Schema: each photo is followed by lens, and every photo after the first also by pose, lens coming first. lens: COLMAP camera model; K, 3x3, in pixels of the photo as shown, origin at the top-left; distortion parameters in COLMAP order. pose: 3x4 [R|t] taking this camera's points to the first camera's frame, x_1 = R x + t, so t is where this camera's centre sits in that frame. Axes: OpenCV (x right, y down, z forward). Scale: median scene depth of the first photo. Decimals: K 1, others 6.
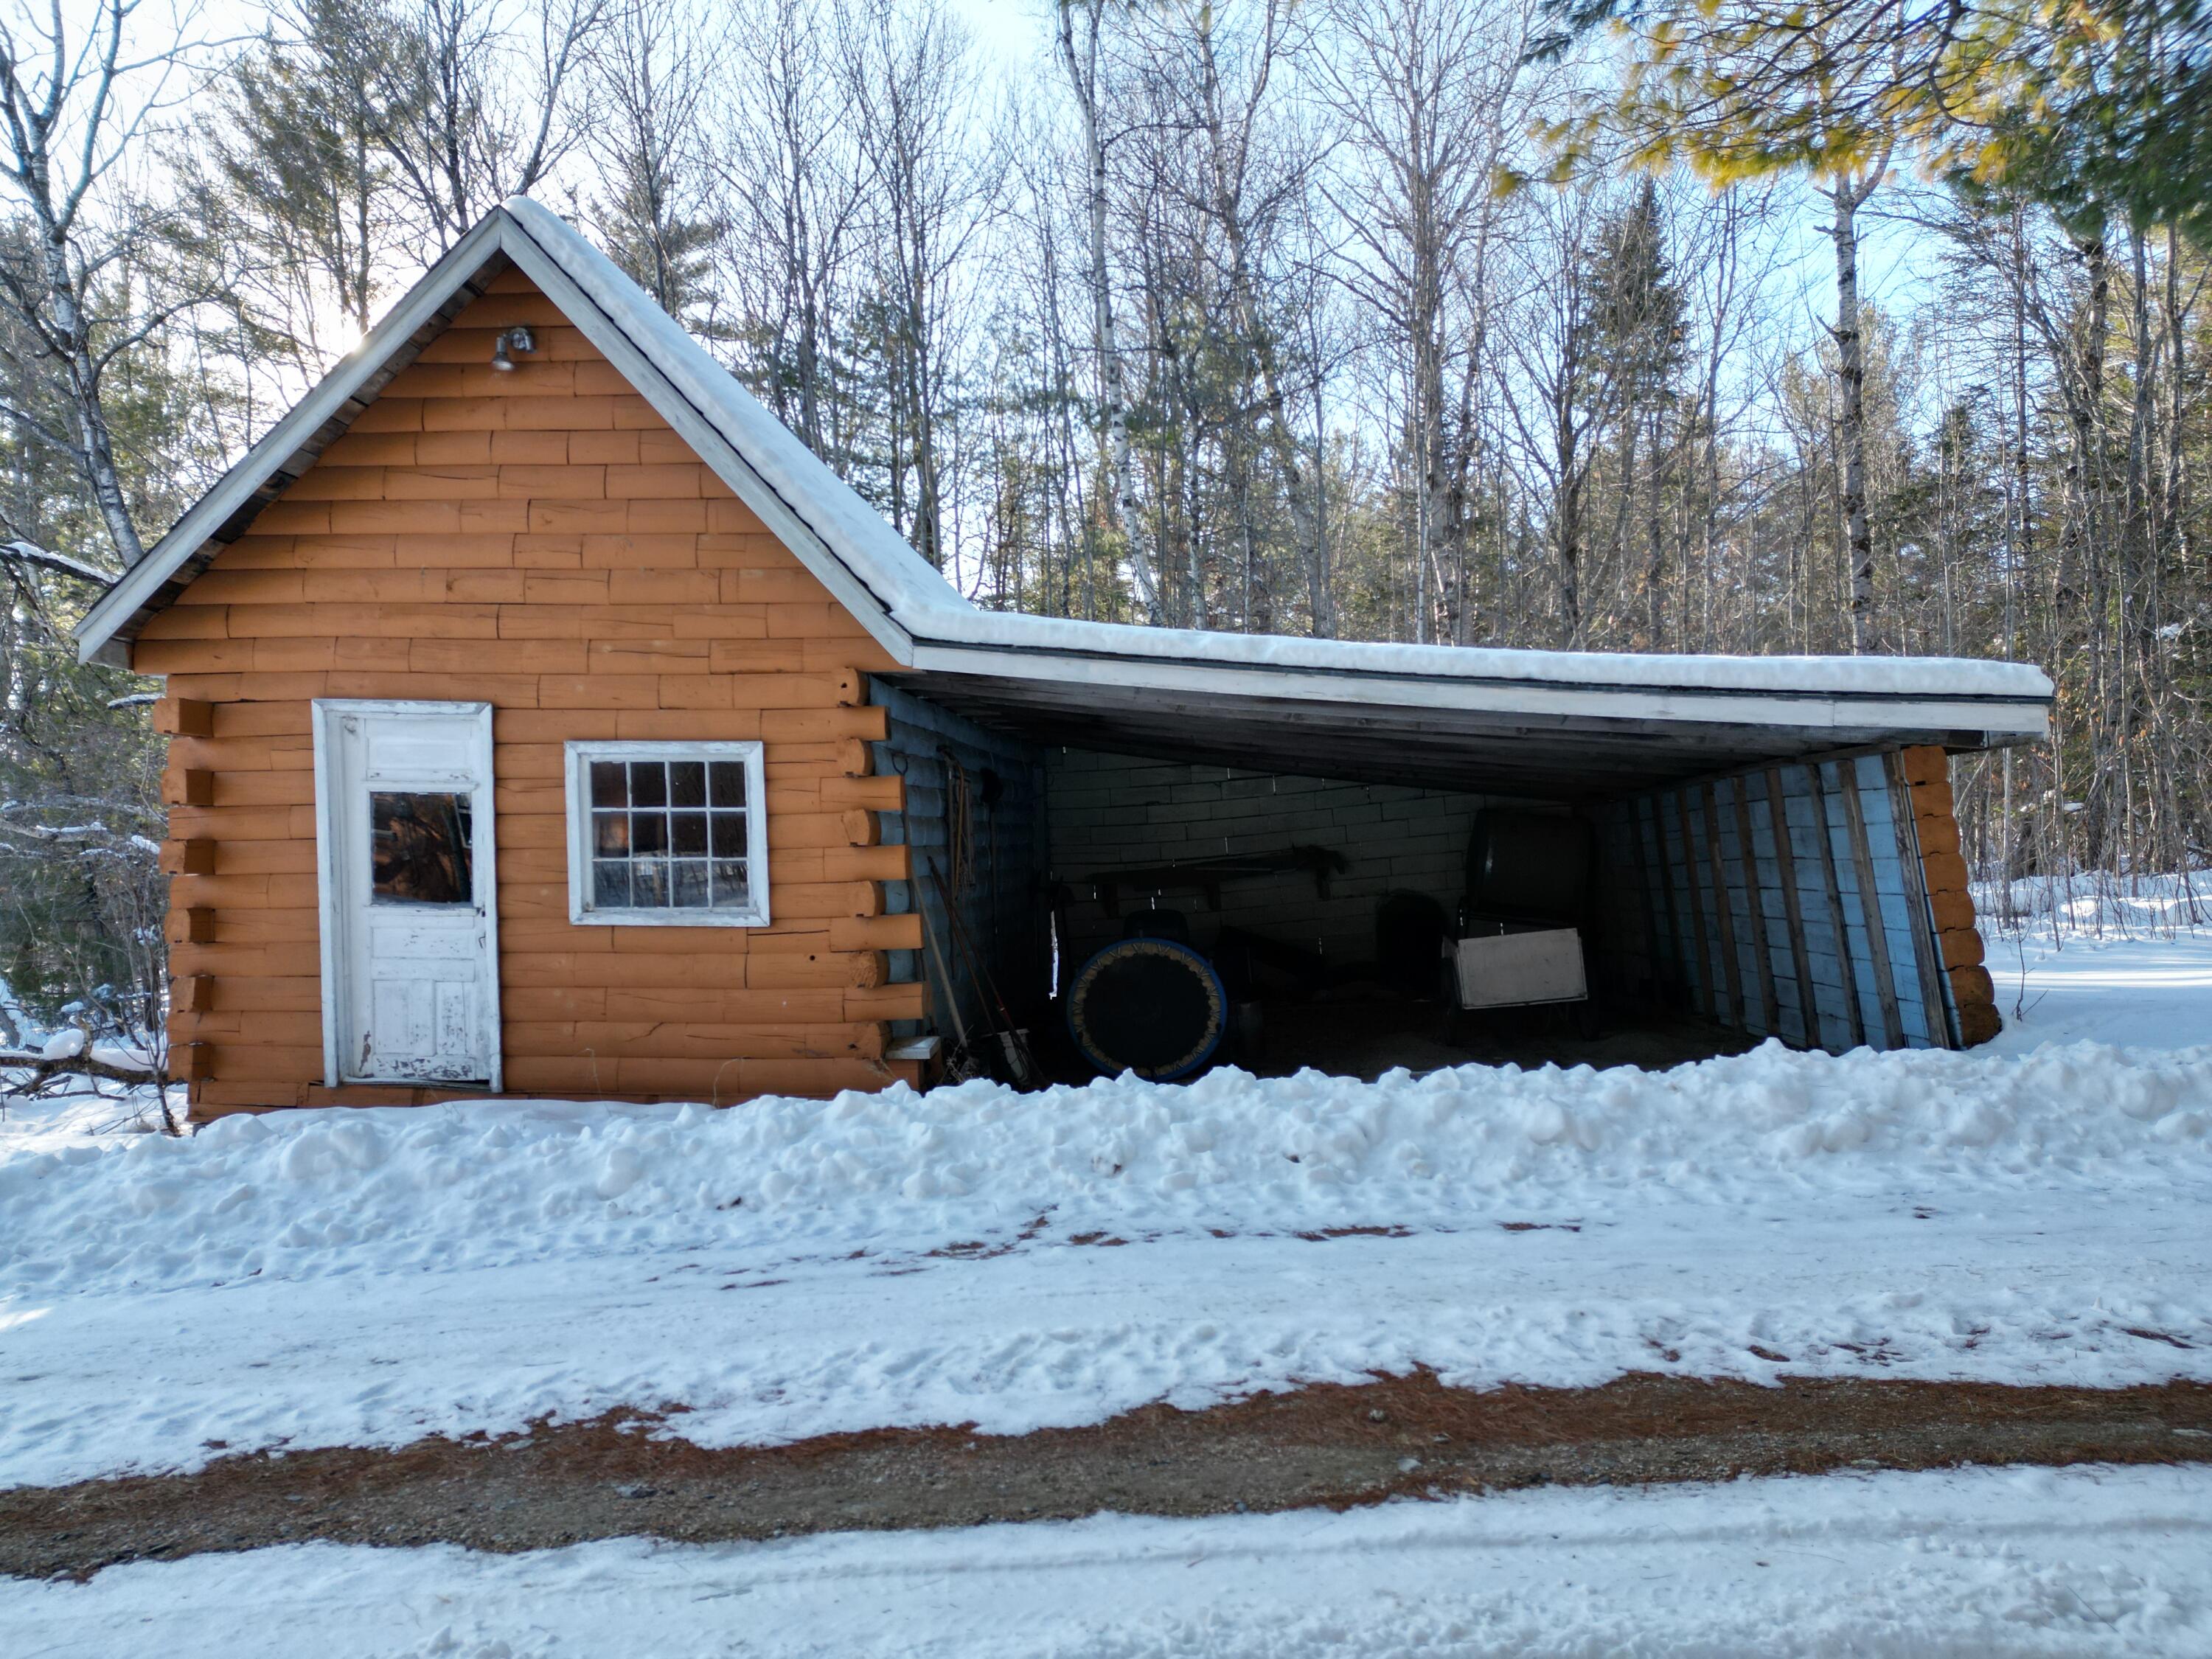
lens RADIAL K [[1540.9, 0, 1106.8], [0, 1540.9, 831.7], [0, 0, 1]] dist [0.100158, -0.090067]
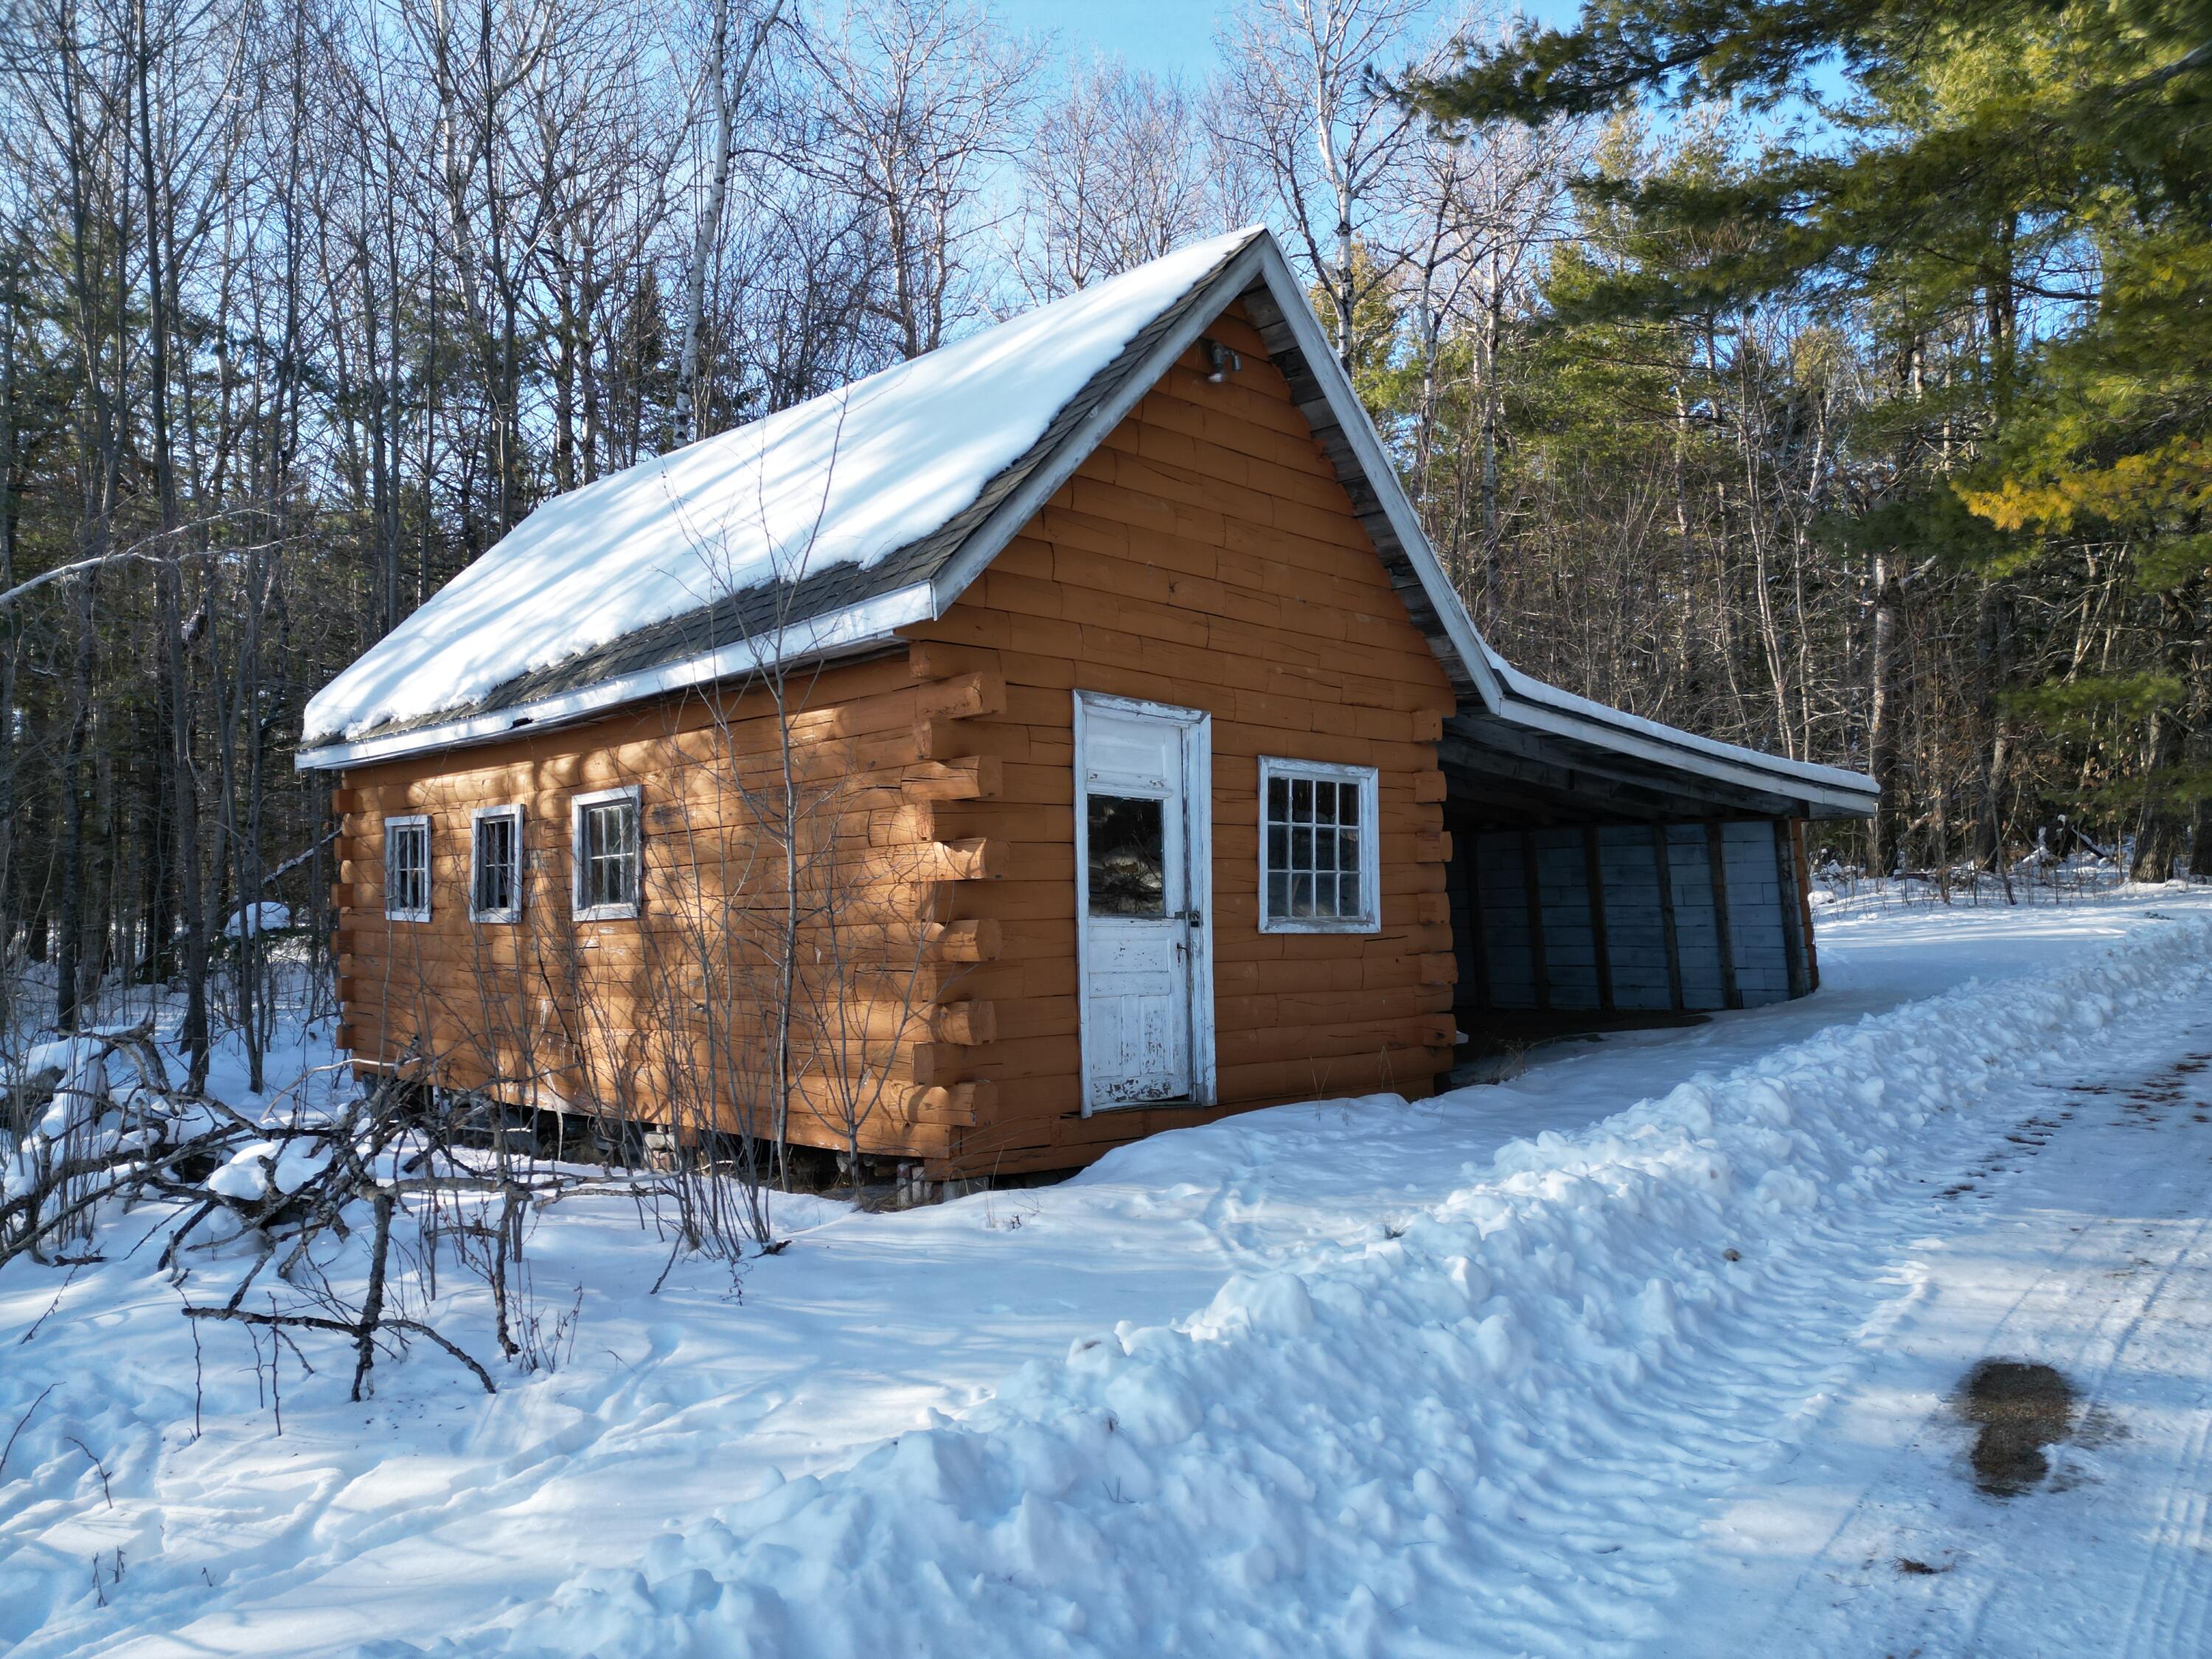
lens RADIAL K [[1540.9, 0, 1105.6], [0, 1540.9, 834.2], [0, 0, 1]] dist [0.100158, -0.090067]
pose [[0.661545, 0.034676, 0.749103, -1.174091], [-0.003897, 0.999076, -0.042806, 0.038052], [-0.749895, 0.025398, 0.661069, 0.403178]]
